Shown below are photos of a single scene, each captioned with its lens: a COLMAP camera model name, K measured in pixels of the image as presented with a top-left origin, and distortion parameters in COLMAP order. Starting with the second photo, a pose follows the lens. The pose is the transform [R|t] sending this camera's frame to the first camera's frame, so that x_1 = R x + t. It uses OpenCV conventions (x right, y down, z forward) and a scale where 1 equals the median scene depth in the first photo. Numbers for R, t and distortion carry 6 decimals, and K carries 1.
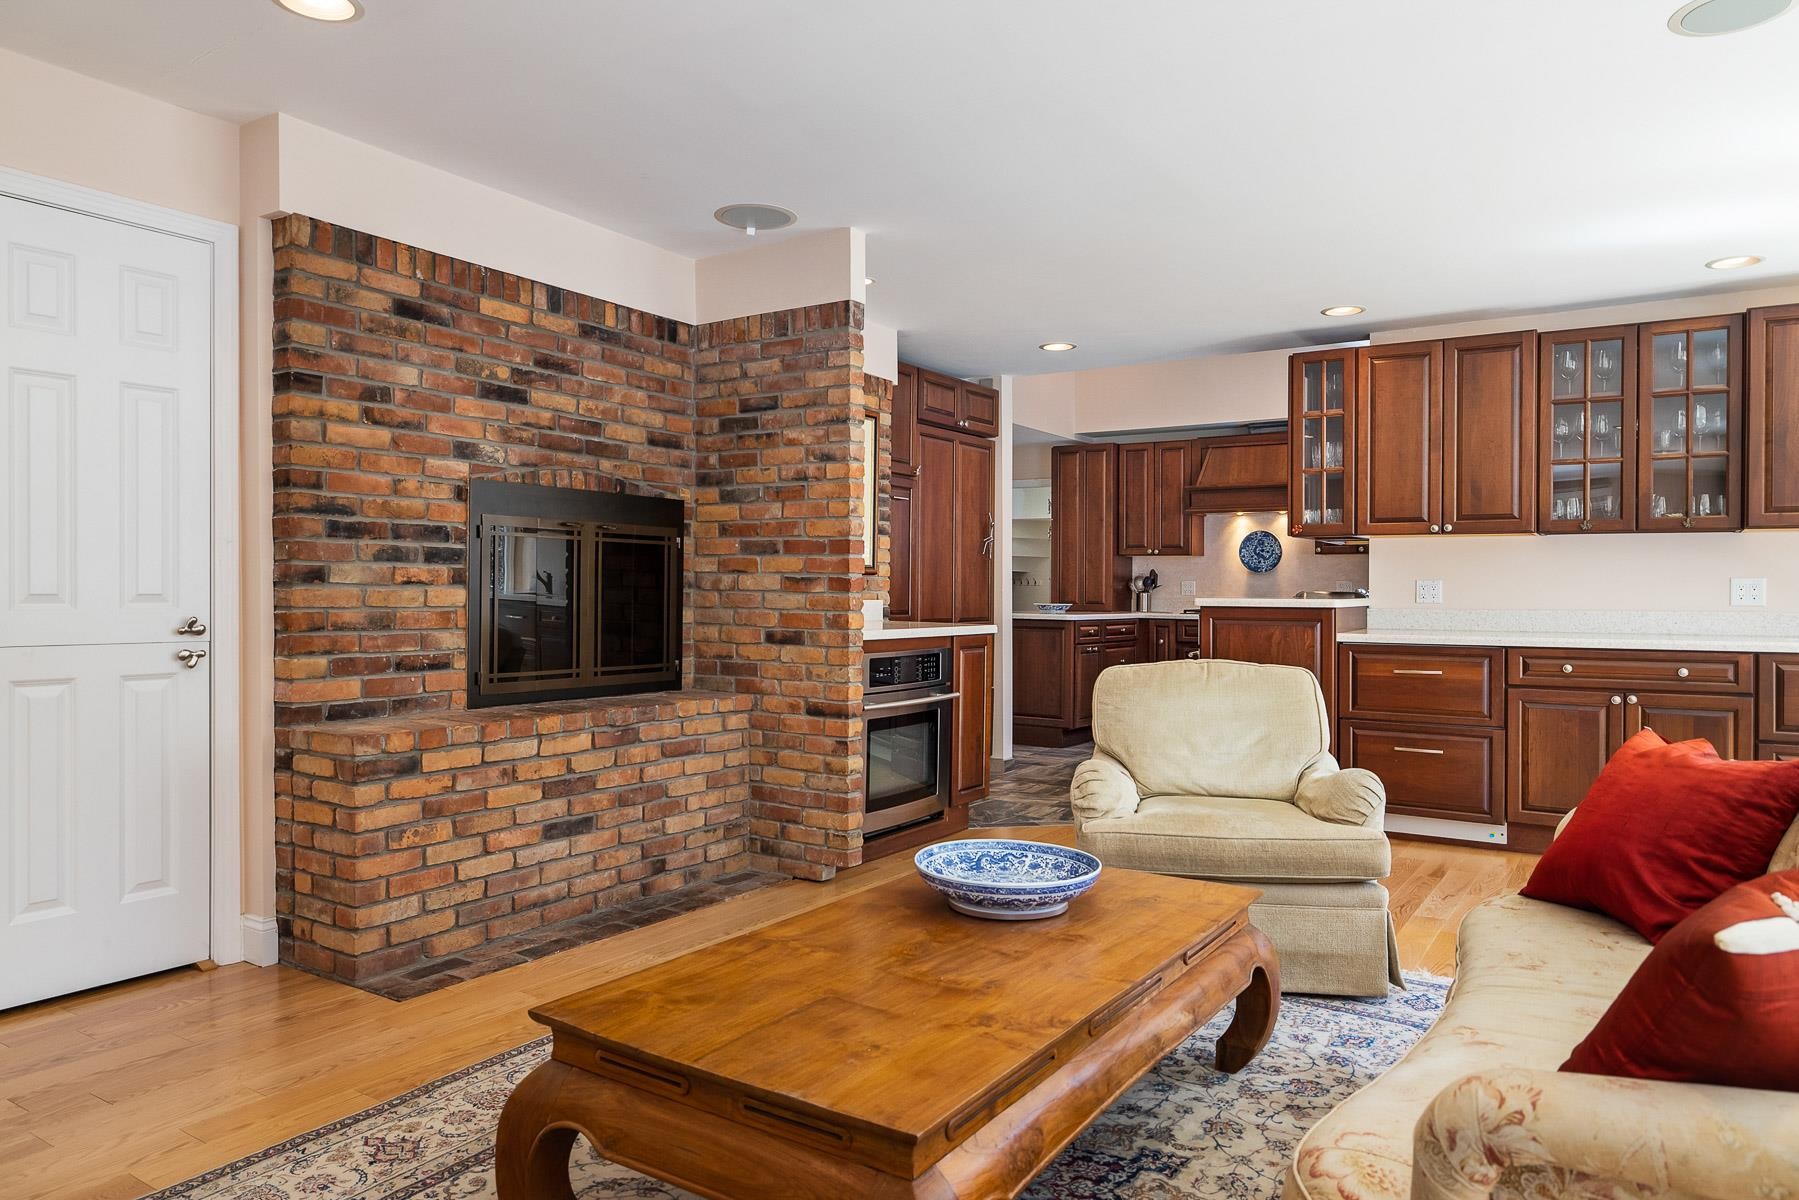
lens RADIAL K [[1178.5, 0, 892.7], [0, 1178.5, 595.0], [0, 0, 1]] dist [-0.002791, 0.004269]
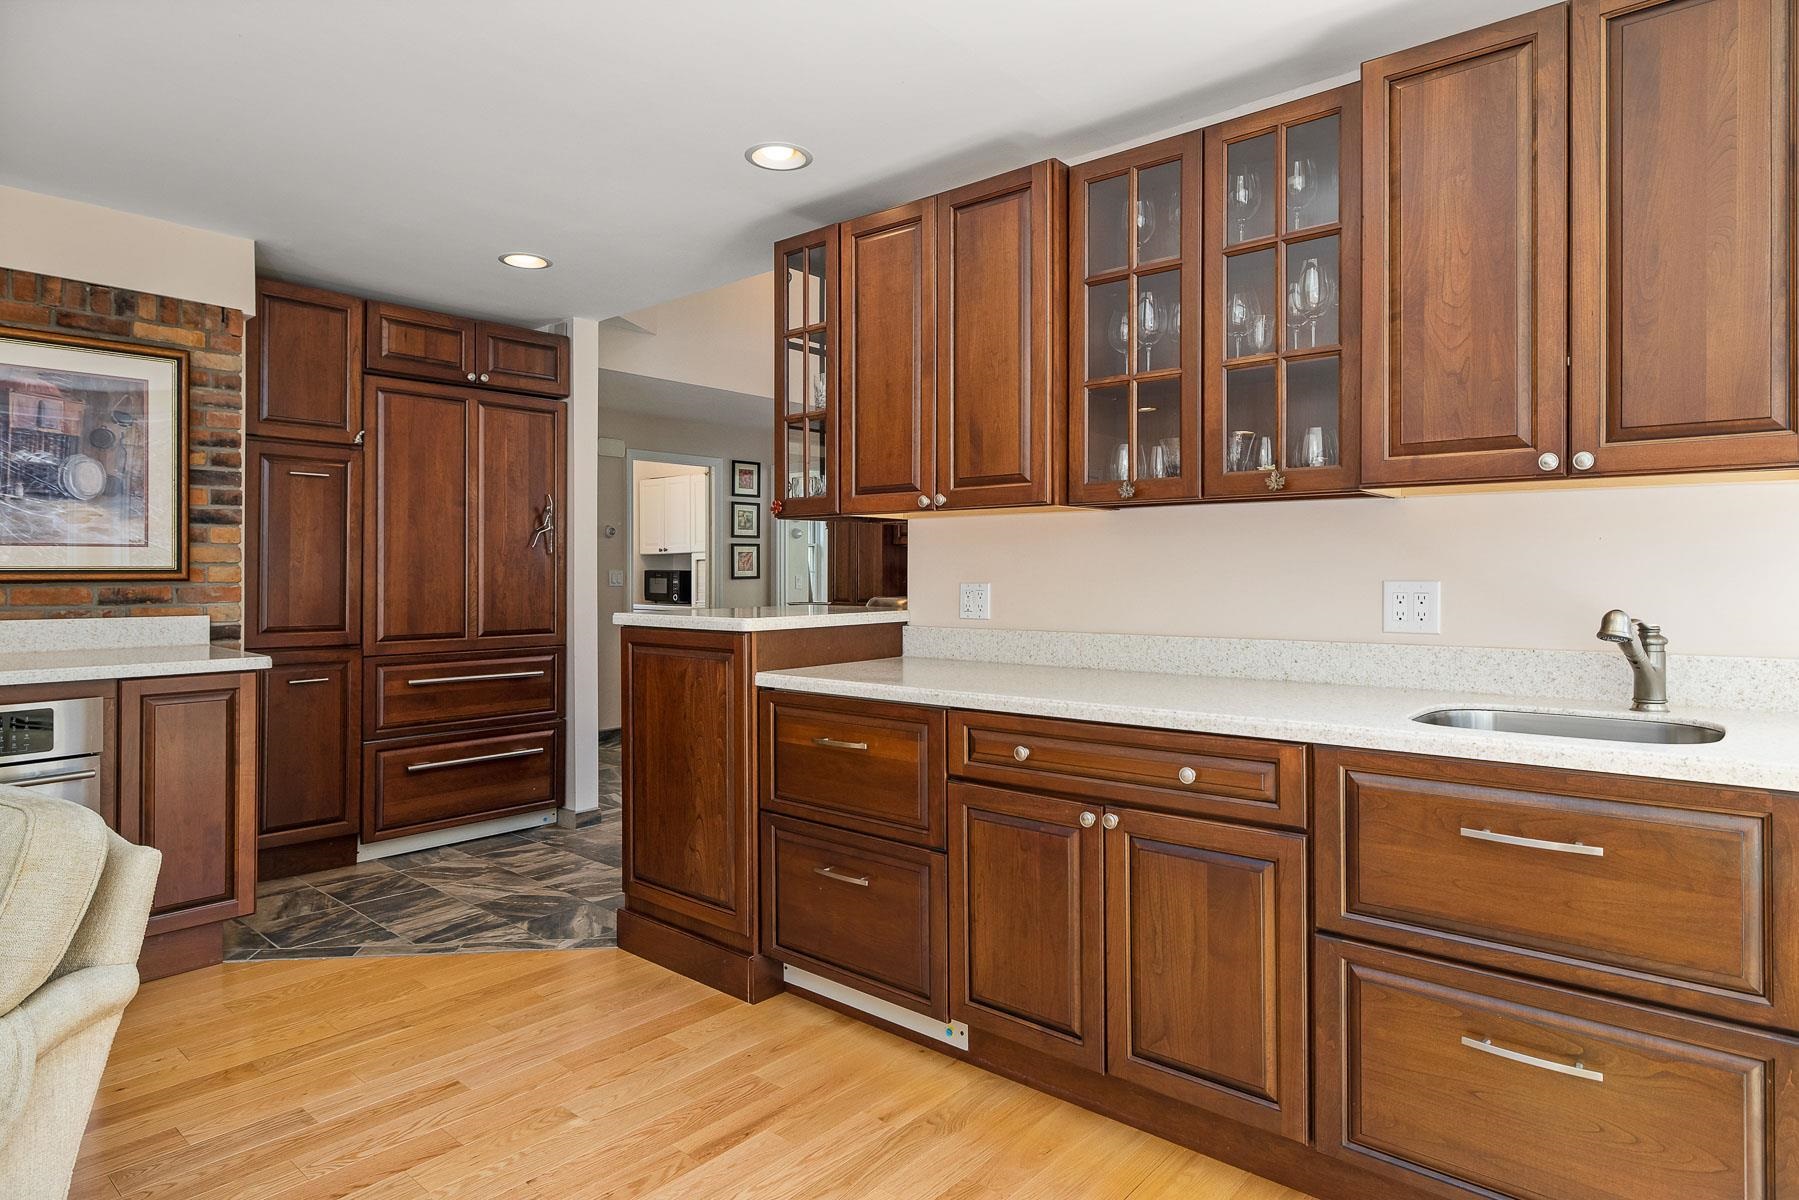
lens RADIAL K [[1010.8, 0, 911.4], [0, 1010.8, 576.2], [0, 0, 1]] dist [-0.001538, 0.000891]
pose [[0.992734, -0.008446, -0.120029, 0.693017], [0.008313, 0.999964, -0.001610, -0.022178], [0.120038, 0.000600, 0.992769, 0.637942]]
